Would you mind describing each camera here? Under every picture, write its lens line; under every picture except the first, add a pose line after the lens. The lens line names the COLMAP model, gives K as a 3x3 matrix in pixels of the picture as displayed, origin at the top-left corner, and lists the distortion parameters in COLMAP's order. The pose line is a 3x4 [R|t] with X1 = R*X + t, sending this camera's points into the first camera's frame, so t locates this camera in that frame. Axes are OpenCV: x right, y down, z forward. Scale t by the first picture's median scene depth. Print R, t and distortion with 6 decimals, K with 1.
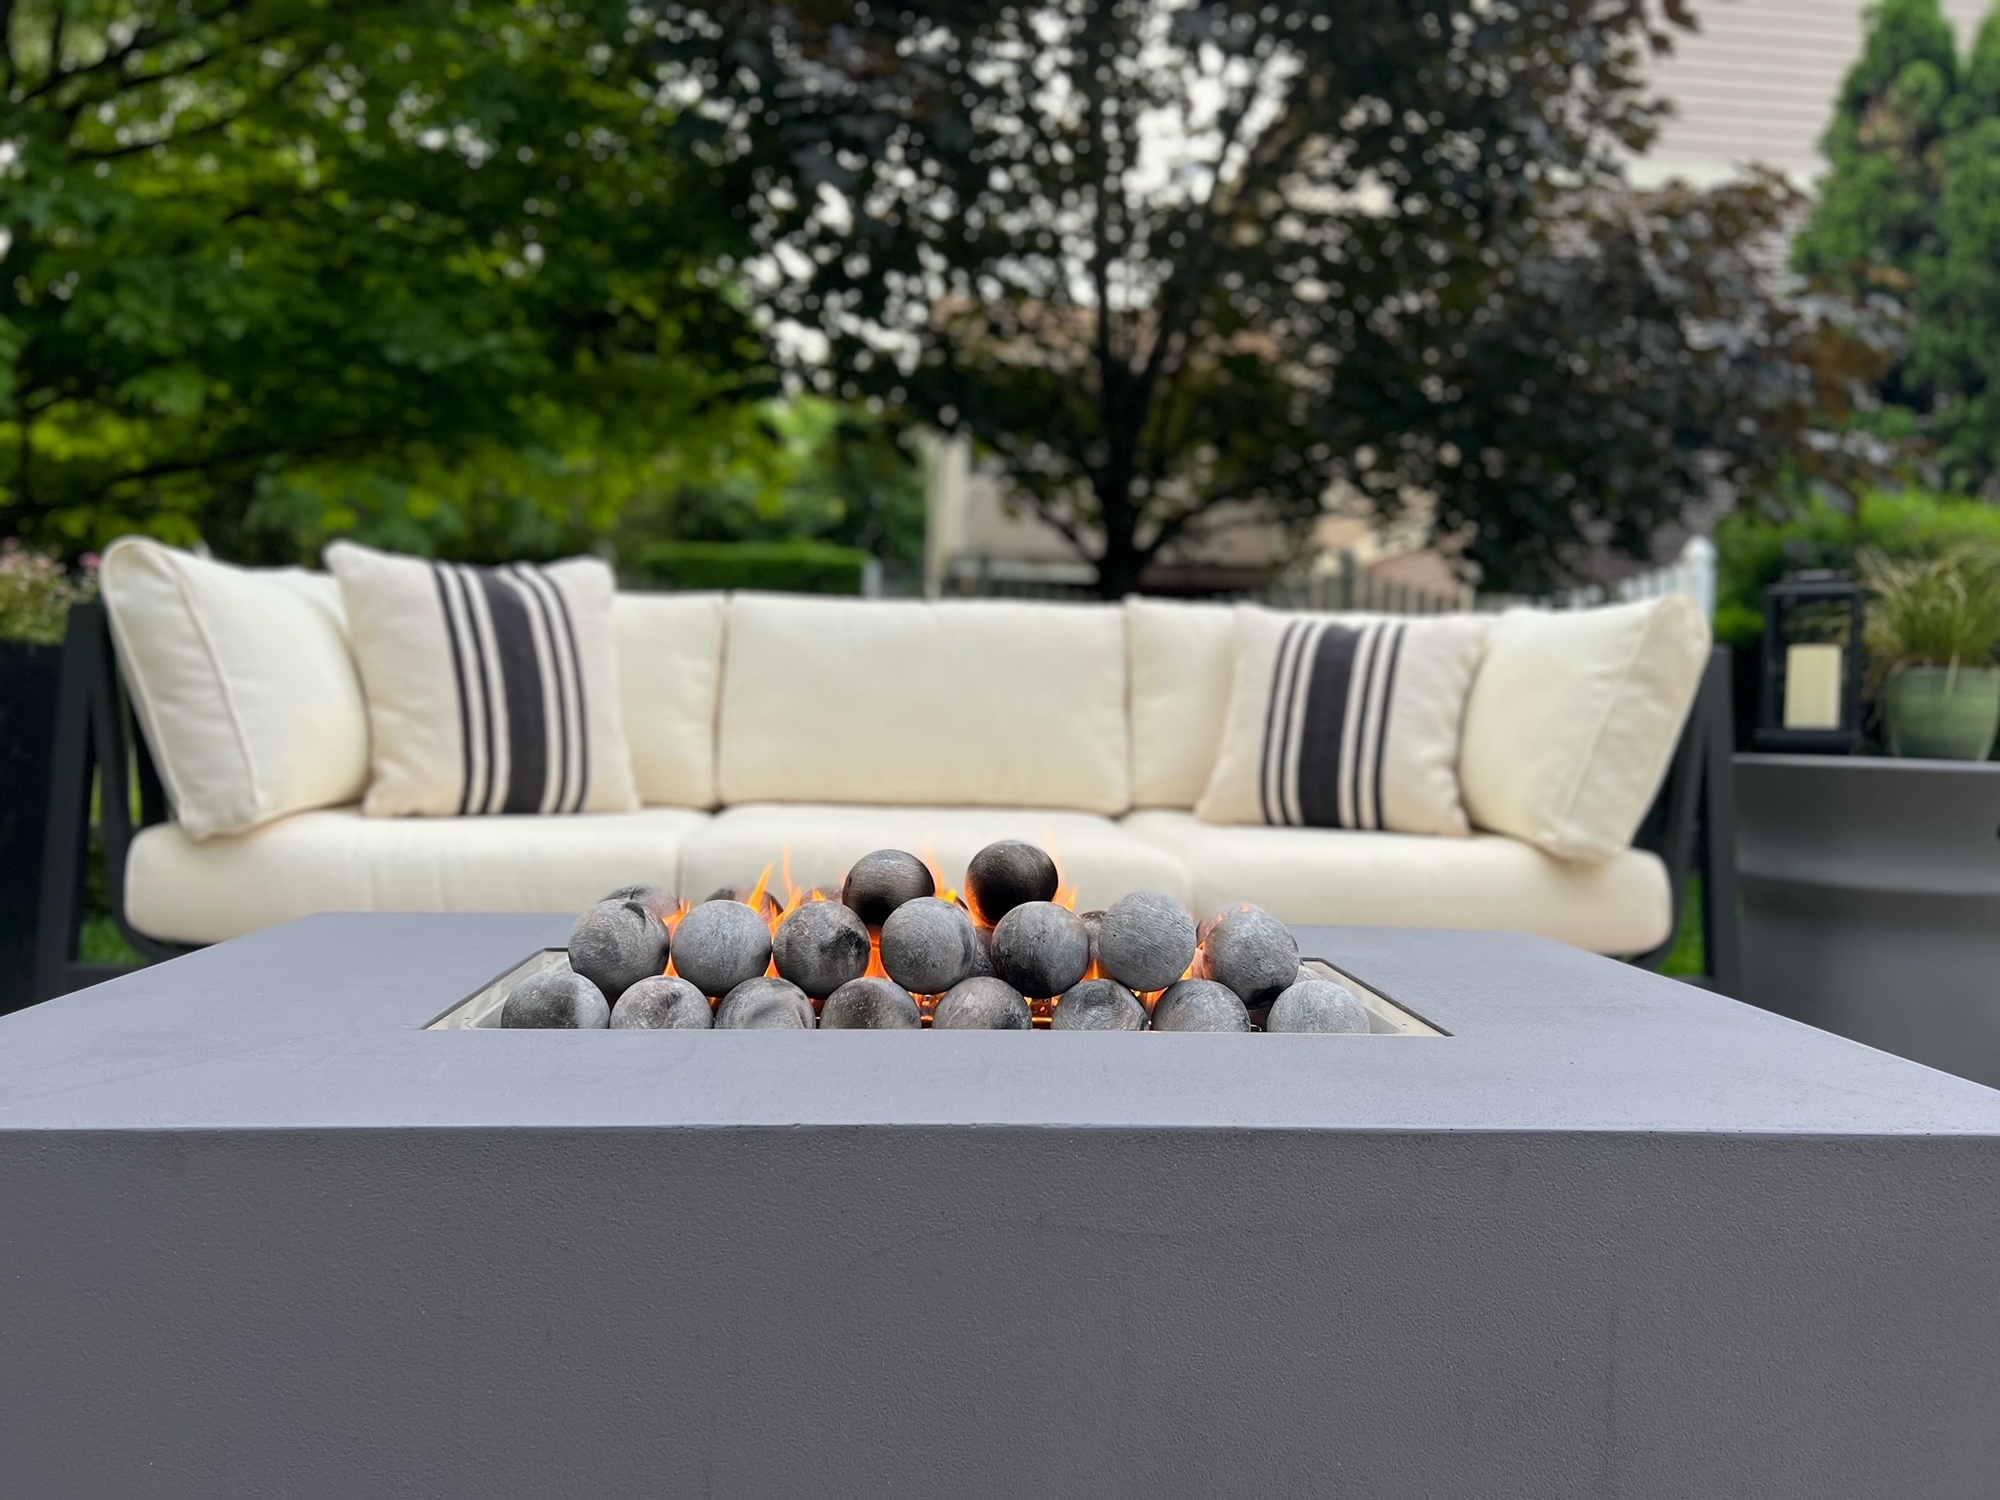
lens RADIAL K [[1519.3, 0, 998.2], [0, 1519.3, 751.2], [0, 0, 1]] dist [0.003671, -0.014425]
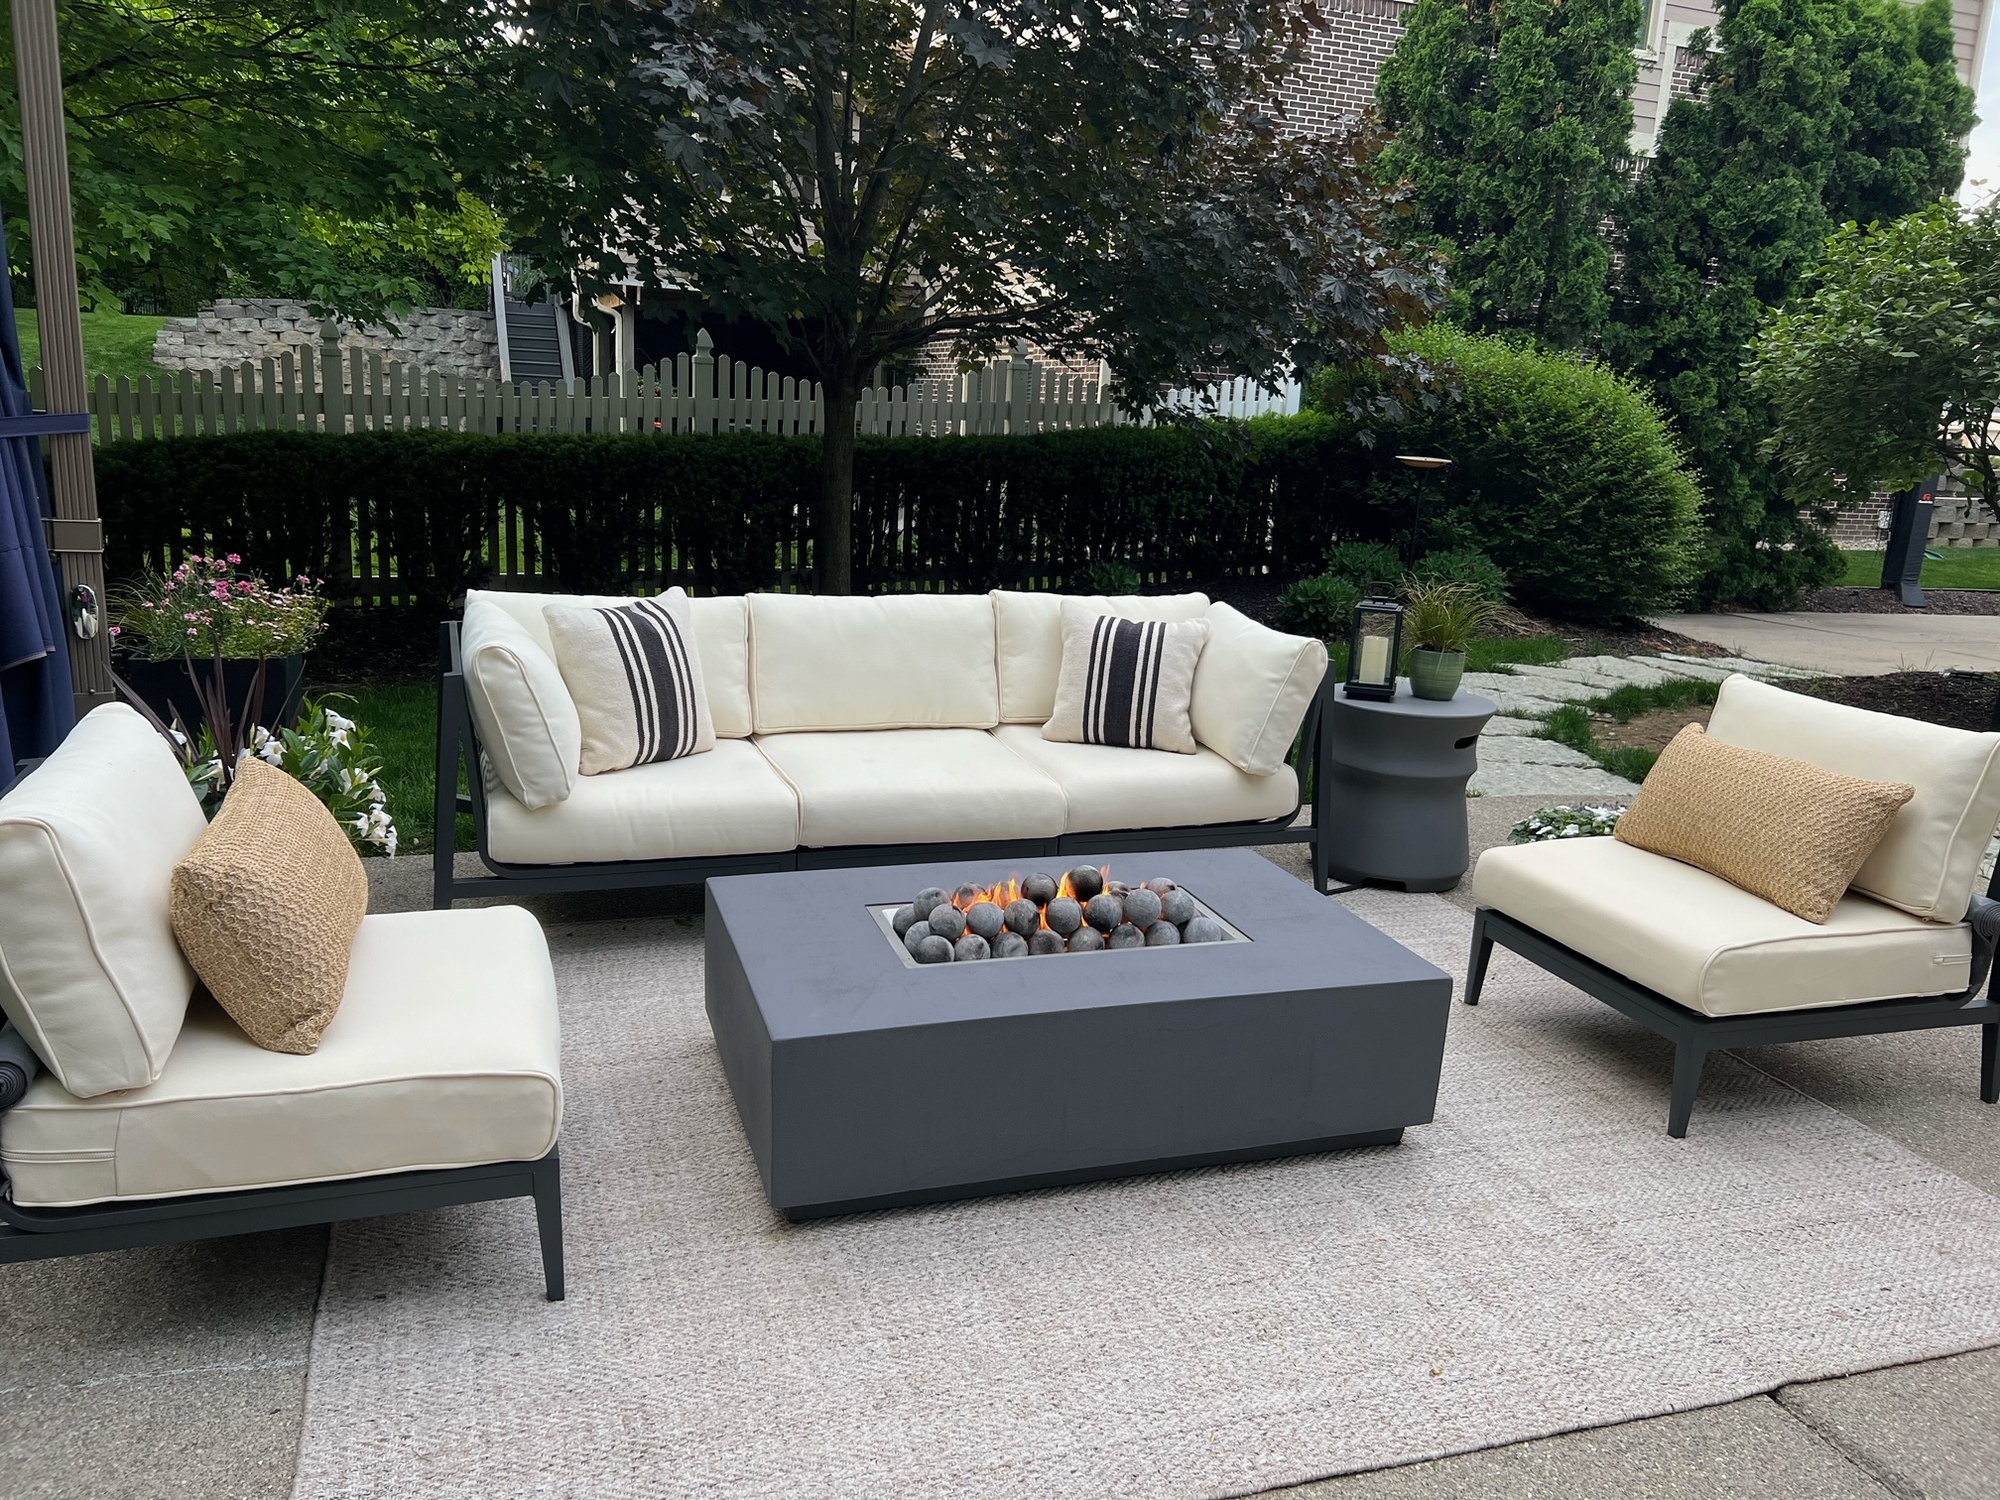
lens RADIAL K [[1519.3, 0, 1000.3], [0, 1519.3, 749.4], [0, 0, 1]] dist [0.003671, -0.014425]
pose [[0.964900, -0.036981, 0.259999, -0.424173], [-0.022057, 0.975125, 0.220554, -0.374143], [-0.261688, -0.218547, 0.940083, -0.703434]]
